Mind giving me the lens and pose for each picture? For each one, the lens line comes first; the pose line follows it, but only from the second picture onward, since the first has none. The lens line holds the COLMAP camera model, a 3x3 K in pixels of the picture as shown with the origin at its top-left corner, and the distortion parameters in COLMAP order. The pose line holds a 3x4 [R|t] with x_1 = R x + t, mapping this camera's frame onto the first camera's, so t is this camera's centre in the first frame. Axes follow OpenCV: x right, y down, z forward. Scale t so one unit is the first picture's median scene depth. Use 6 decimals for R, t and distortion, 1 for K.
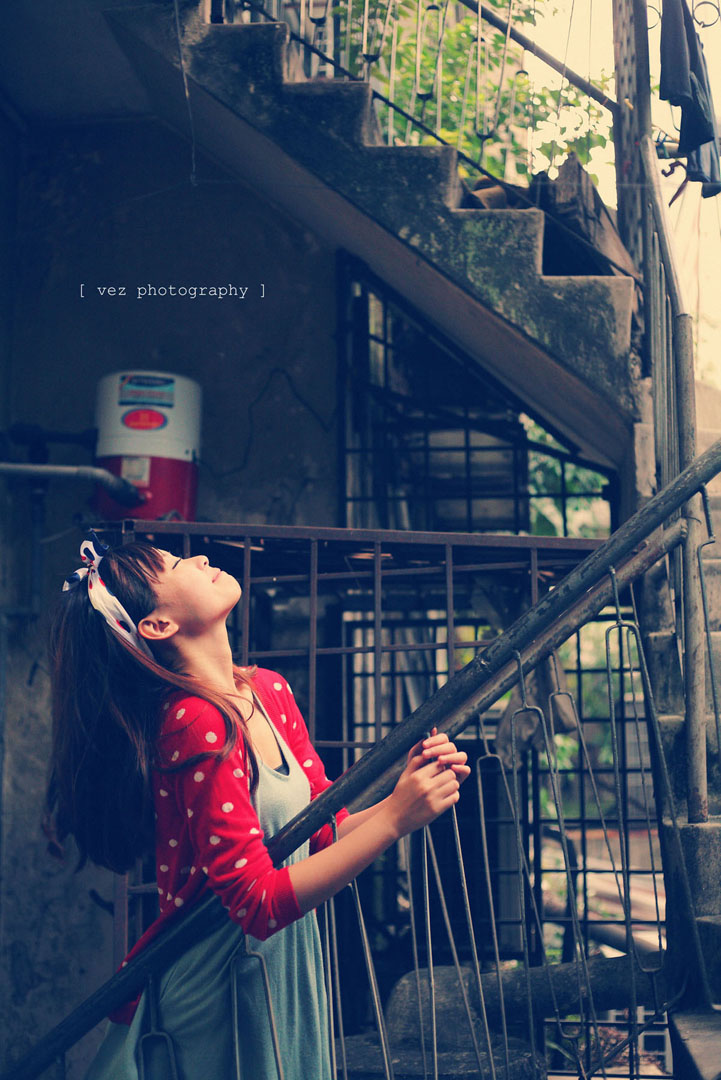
lens RADIAL K [[1601.8, 0, 358.6], [0, 1601.8, 537.0], [0, 0, 1]] dist [-0.119413, 0.000000]
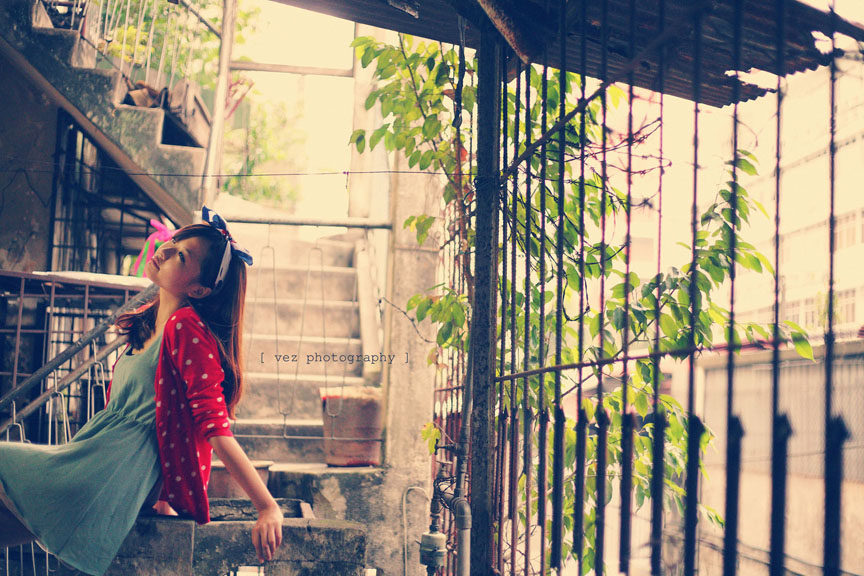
lens RADIAL K [[1281.4, 0, 431.1], [0, 1281.4, 286.4], [0, 0, 1]] dist [-0.119413, 0.000000]
pose [[0.966998, 0.071469, 0.244554, 0.067803], [-0.082240, 0.996029, 0.034102, -0.070850], [-0.241145, -0.053089, 0.969036, -0.587646]]
